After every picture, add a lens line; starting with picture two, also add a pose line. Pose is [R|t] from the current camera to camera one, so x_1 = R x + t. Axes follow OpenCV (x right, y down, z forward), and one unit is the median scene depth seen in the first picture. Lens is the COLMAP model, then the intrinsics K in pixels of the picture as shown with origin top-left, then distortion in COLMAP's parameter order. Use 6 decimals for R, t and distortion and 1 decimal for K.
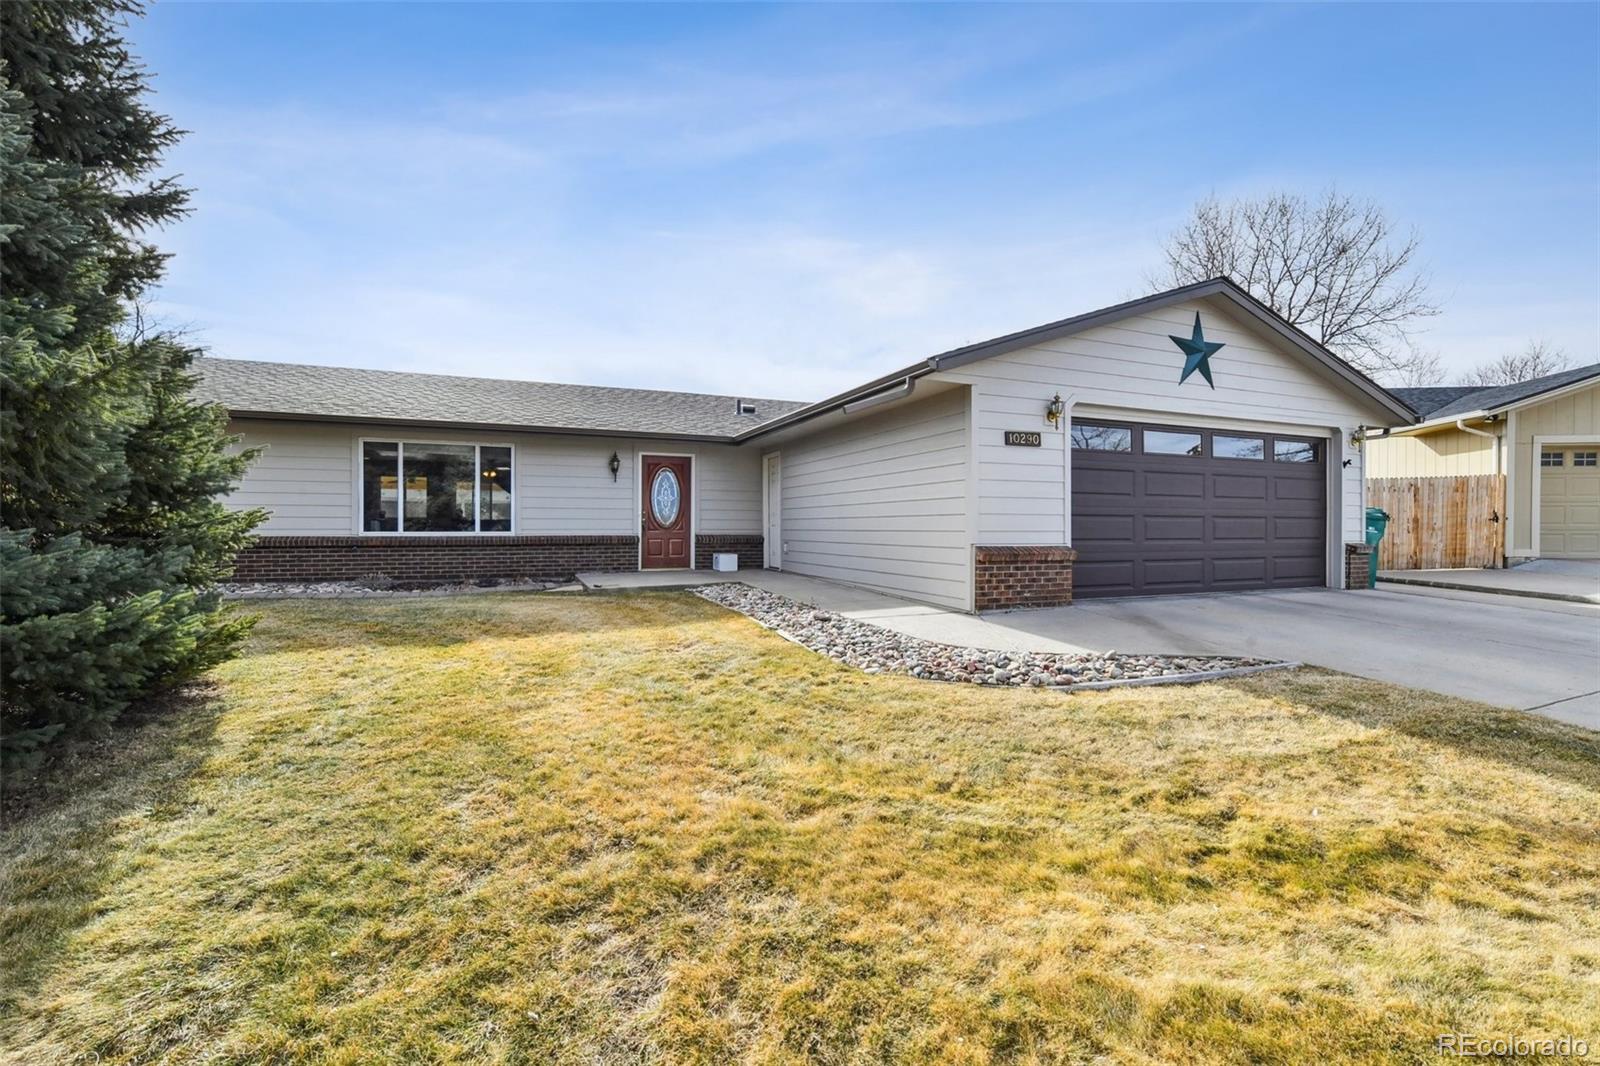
lens RADIAL K [[709.3, 0, 802.1], [0, 709.3, 523.8], [0, 0, 1]] dist [0.000673, 0.000026]
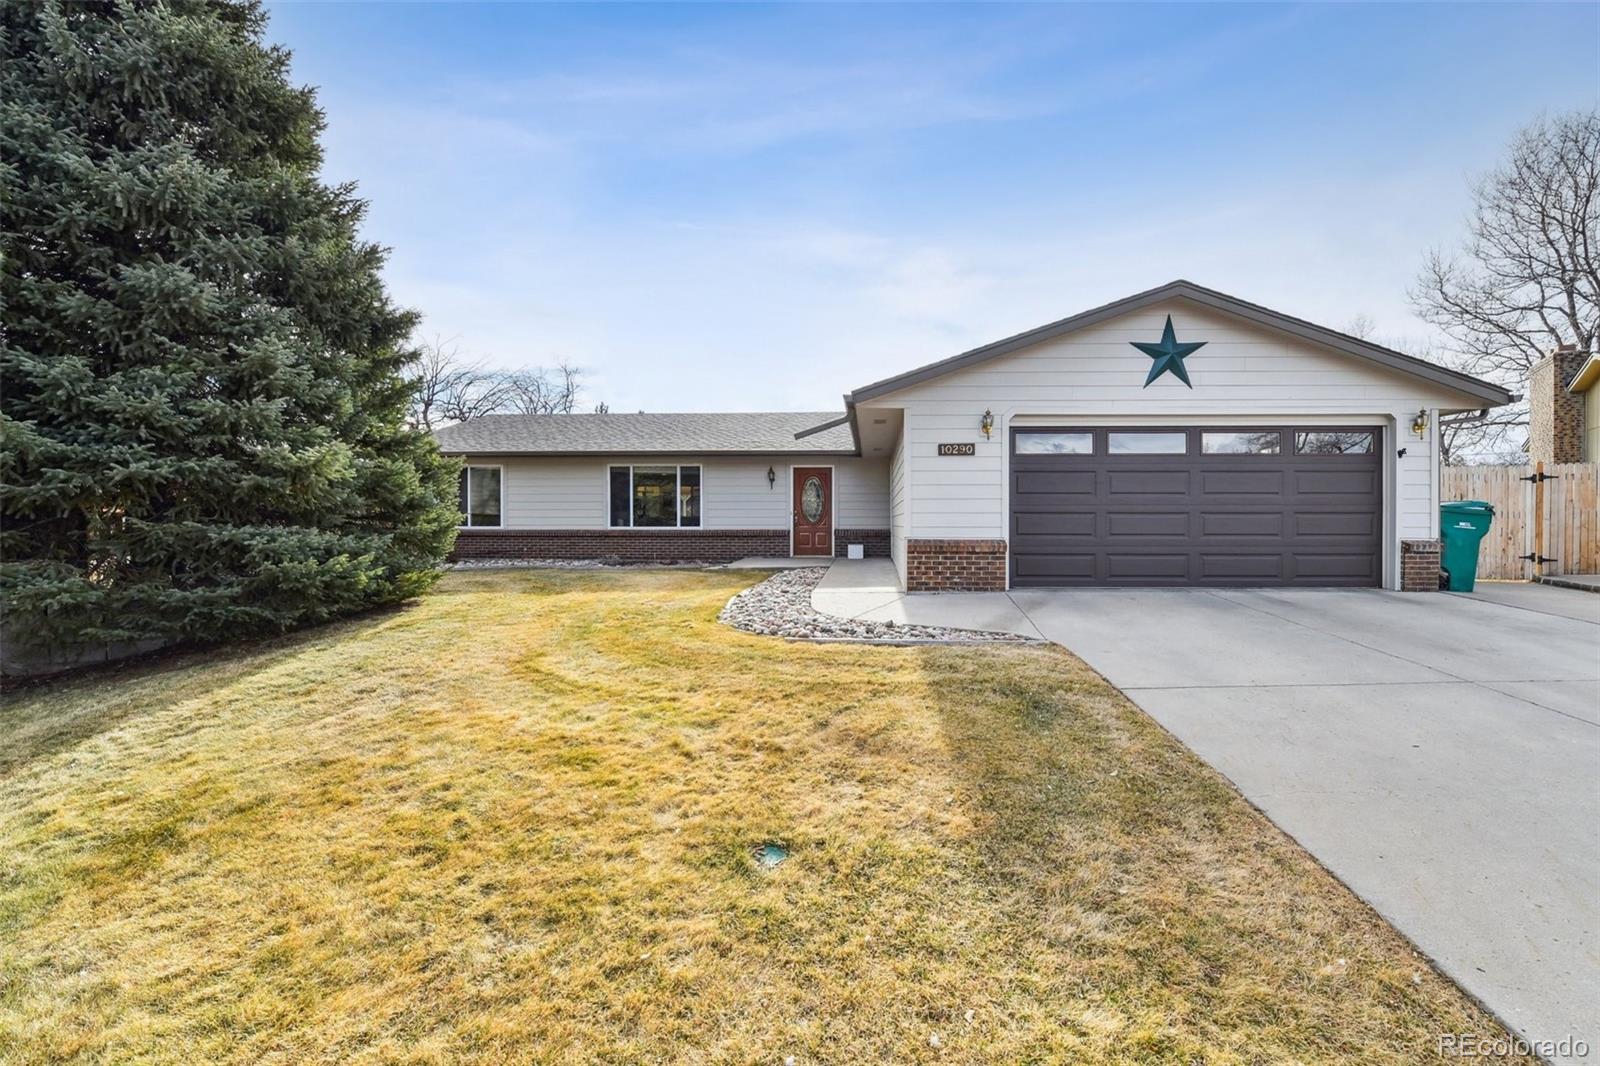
lens RADIAL K [[639.9, 0, 811.2], [0, 639.9, 520.4], [0, 0, 1]] dist [-0.001292, -0.000283]
pose [[0.906632, -0.003269, -0.421909, 0.450549], [0.003960, 0.999992, 0.000762, -0.001919], [0.421903, -0.002362, 0.906638, -0.064628]]
